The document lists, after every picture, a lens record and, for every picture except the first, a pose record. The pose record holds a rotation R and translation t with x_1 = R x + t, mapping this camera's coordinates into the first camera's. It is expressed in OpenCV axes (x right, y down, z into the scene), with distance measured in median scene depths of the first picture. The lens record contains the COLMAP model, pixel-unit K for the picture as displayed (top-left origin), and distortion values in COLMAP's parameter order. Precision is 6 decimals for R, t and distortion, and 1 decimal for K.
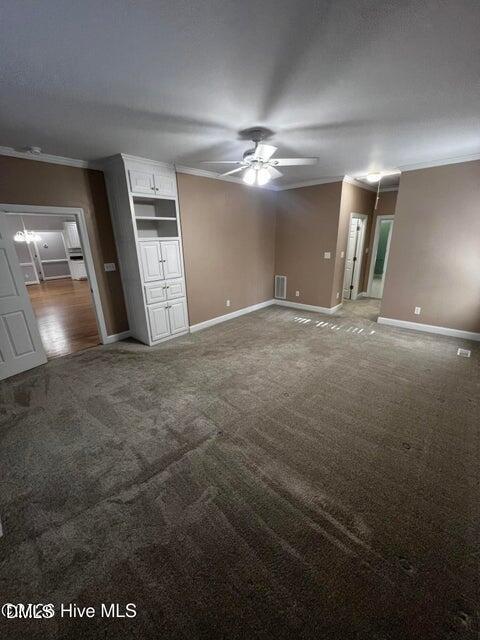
lens RADIAL K [[255.6, 0, 239.1], [0, 255.6, 322.7], [0, 0, 1]] dist [-0.000938, 0.000093]
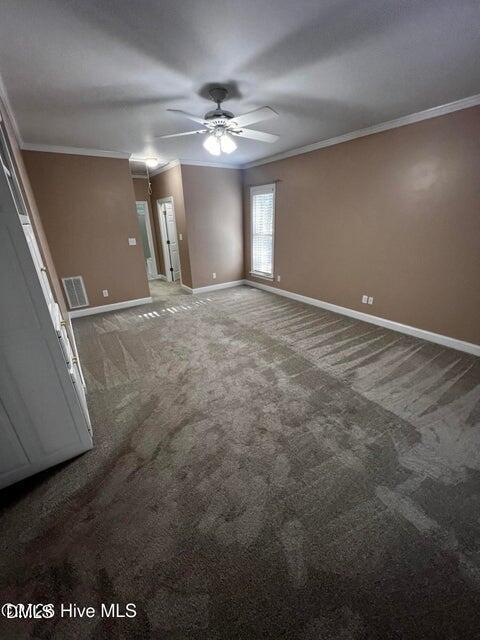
lens RADIAL K [[255.6, 0, 243.1], [0, 255.6, 320.6], [0, 0, 1]] dist [-0.000938, 0.000093]
pose [[0.228863, -0.356142, 0.905972, -0.494890], [0.328056, 0.904450, 0.272672, -0.128797], [-0.916516, 0.234805, 0.323830, 0.406815]]
